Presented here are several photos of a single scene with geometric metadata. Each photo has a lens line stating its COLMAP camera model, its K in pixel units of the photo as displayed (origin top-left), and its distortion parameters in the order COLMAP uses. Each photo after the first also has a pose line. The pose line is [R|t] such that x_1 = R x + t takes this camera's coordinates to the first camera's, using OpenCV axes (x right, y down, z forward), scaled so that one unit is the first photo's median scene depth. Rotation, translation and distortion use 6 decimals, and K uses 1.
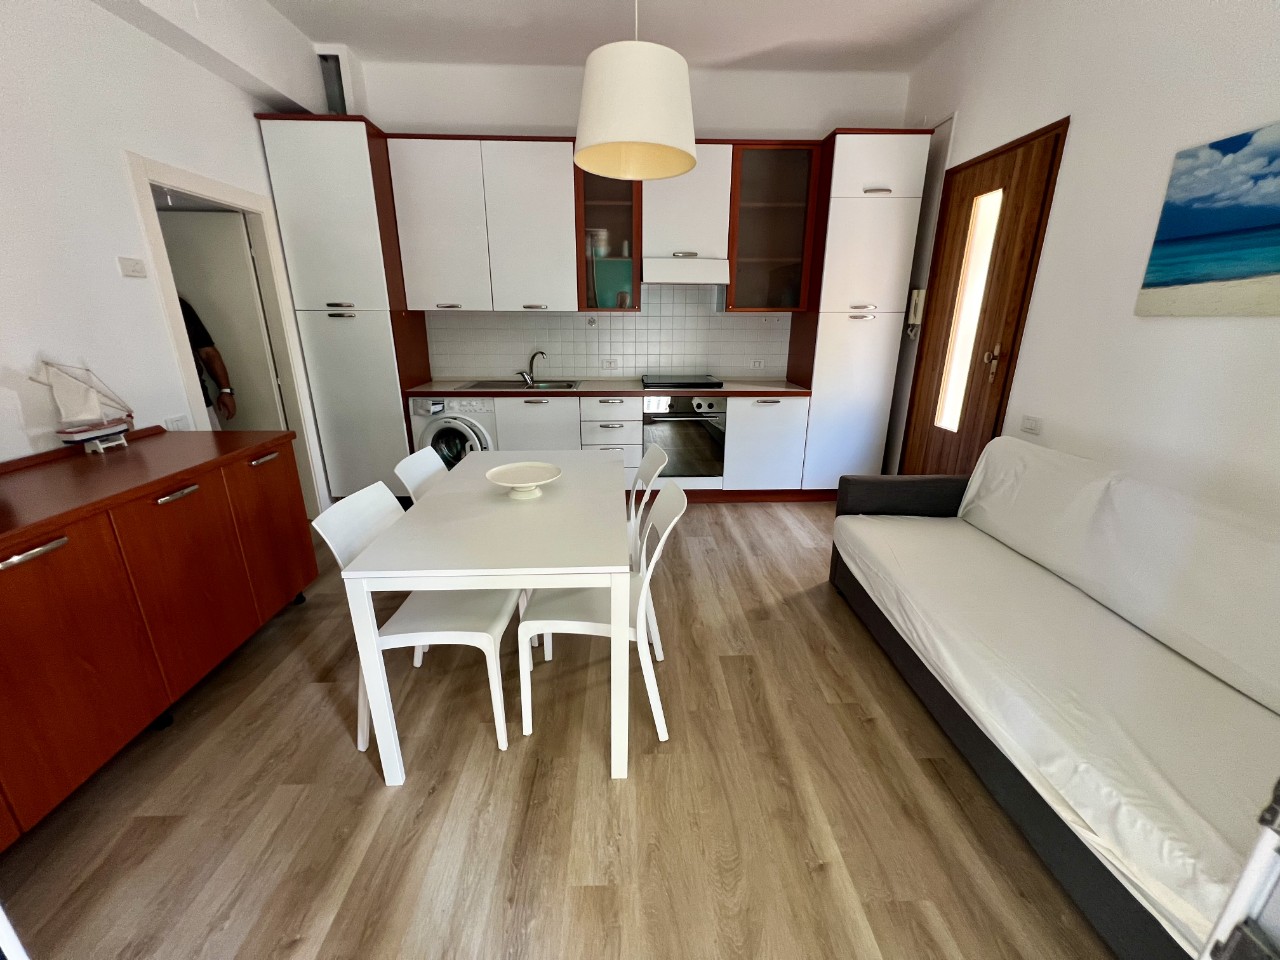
lens RADIAL K [[511.2, 0, 640.6], [0, 511.2, 473.9], [0, 0, 1]] dist [0.000587, 0.000809]
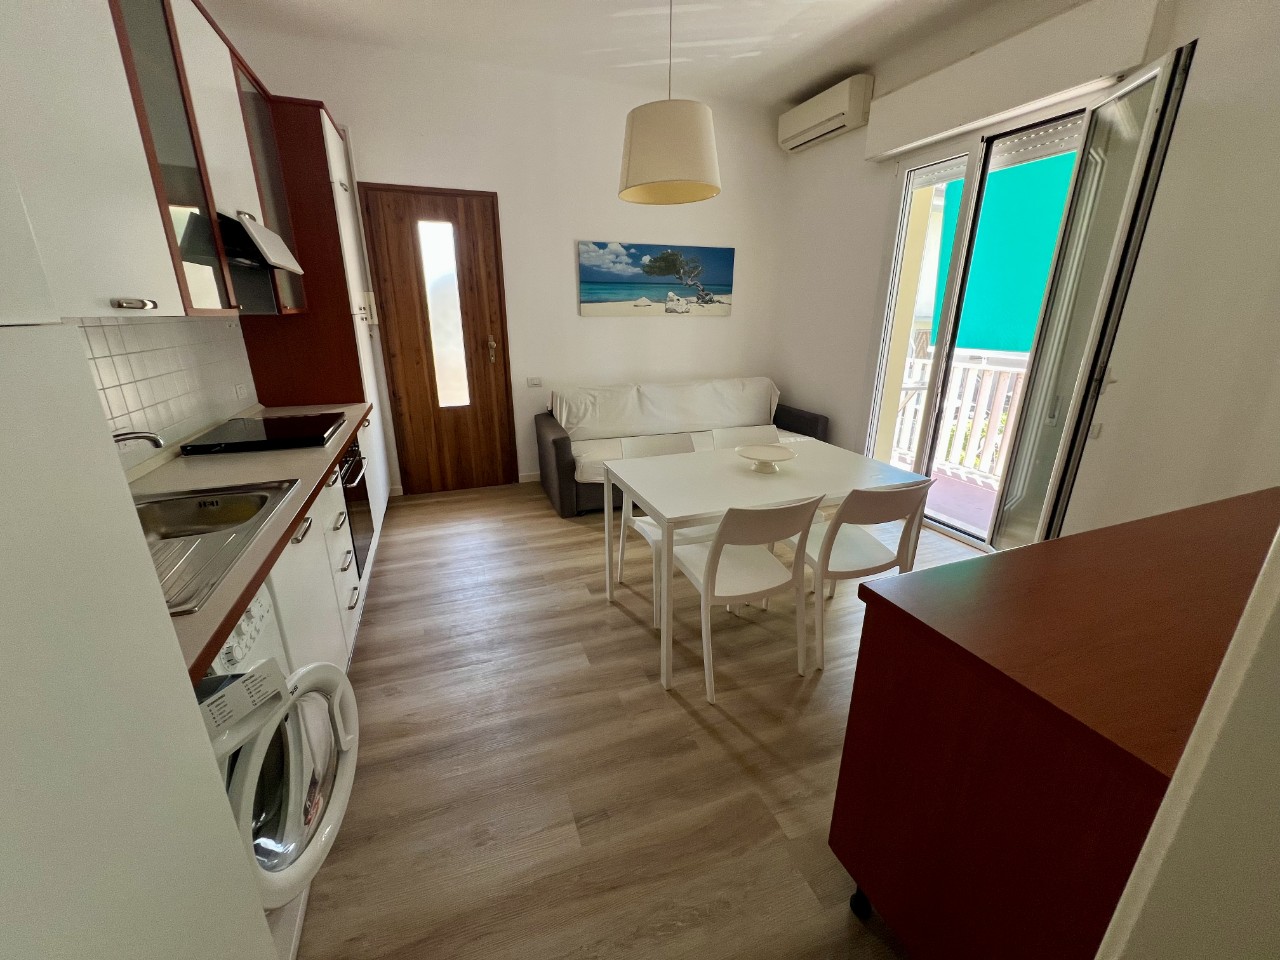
lens RADIAL K [[511.2, 0, 634.2], [0, 511.2, 478.0], [0, 0, 1]] dist [0.000587, 0.000809]
pose [[-0.307412, -0.299532, 0.903204, -0.985274], [0.279980, 0.878681, 0.386692, -0.396788], [-0.909455, 0.371753, -0.186254, 1.200991]]
